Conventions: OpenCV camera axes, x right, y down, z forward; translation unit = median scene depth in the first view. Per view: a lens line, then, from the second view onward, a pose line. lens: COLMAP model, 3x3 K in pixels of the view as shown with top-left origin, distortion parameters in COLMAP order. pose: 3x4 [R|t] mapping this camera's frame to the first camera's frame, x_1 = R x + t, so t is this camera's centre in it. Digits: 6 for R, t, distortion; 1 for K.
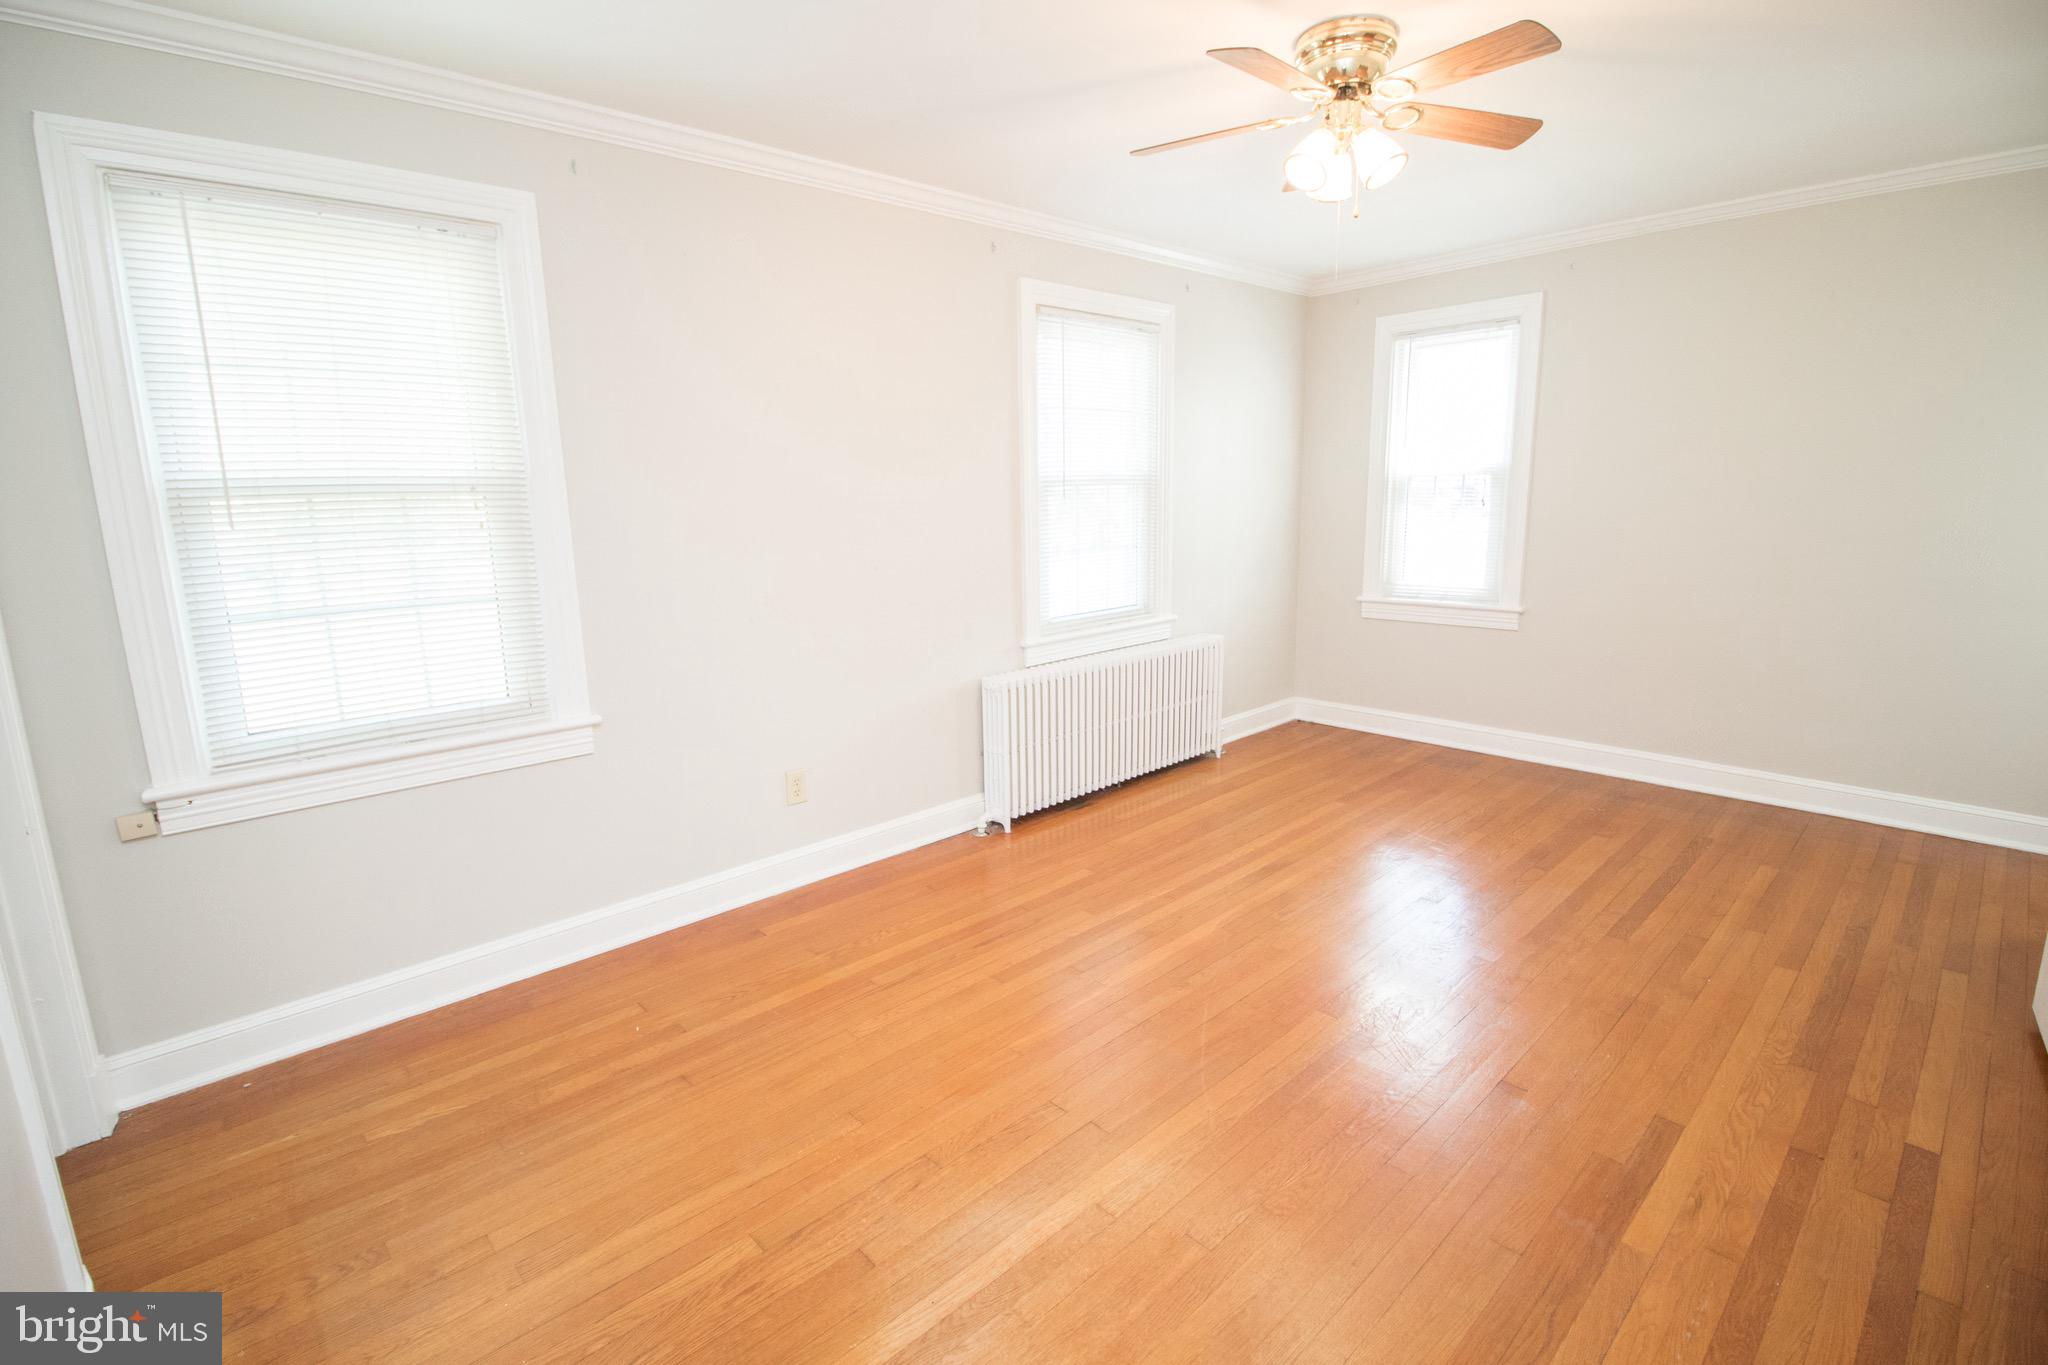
lens RADIAL K [[941.0, 0, 1012.8], [0, 941.0, 676.9], [0, 0, 1]] dist [0.000659, -0.002908]
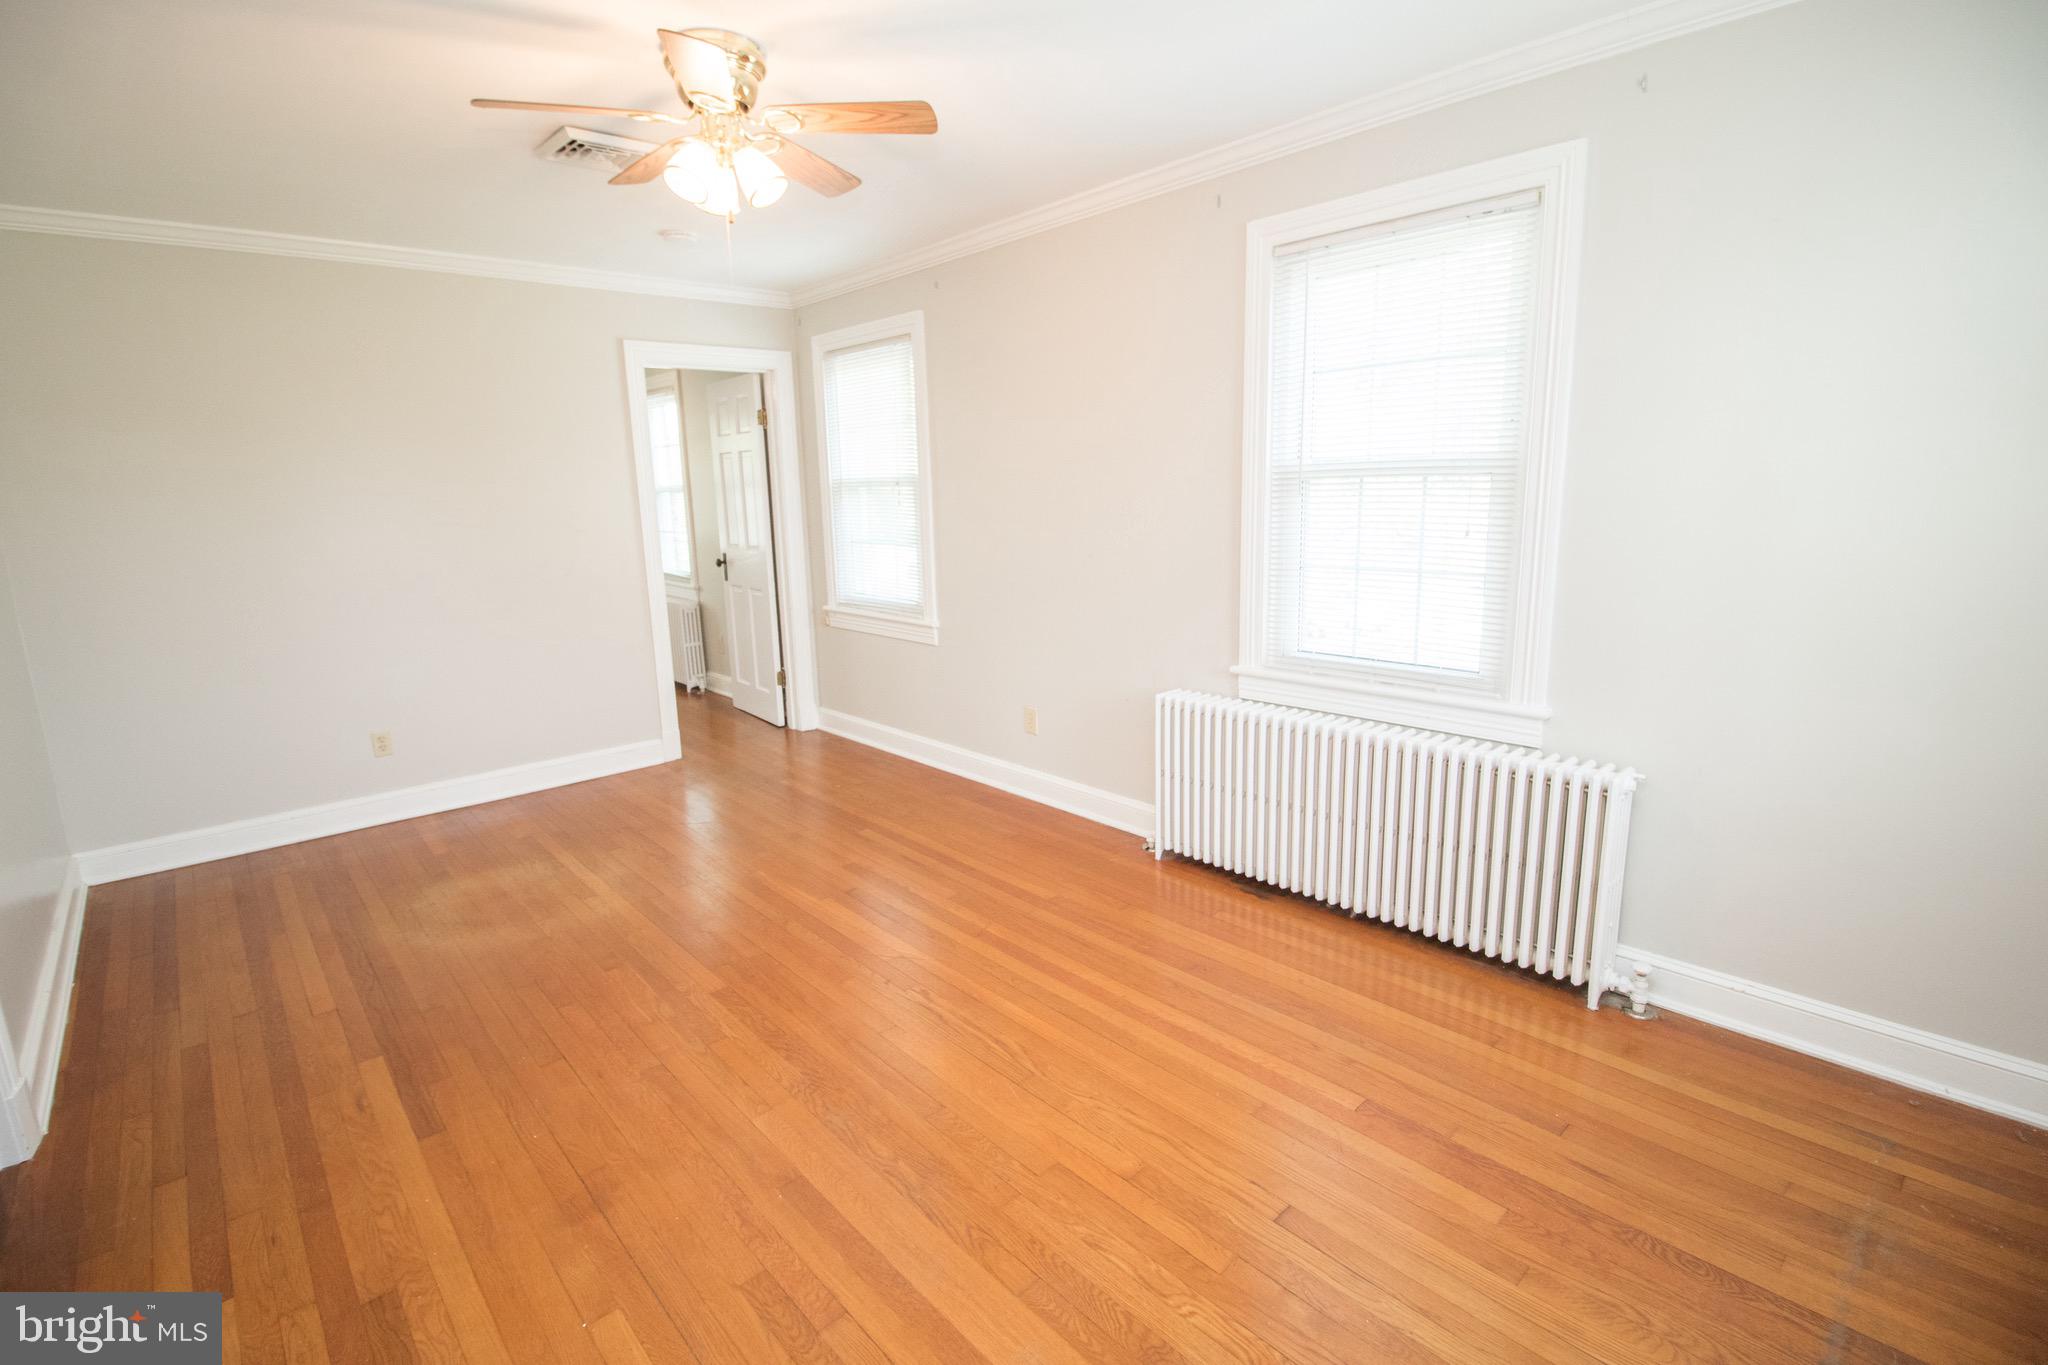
lens RADIAL K [[941.0, 0, 1023.0], [0, 941.0, 672.3], [0, 0, 1]] dist [0.000659, -0.002908]
pose [[-0.004218, 0.214040, -0.976816, 0.855920], [-0.173536, 0.961847, 0.211510, -0.181718], [0.984818, 0.170405, 0.033087, 0.816045]]
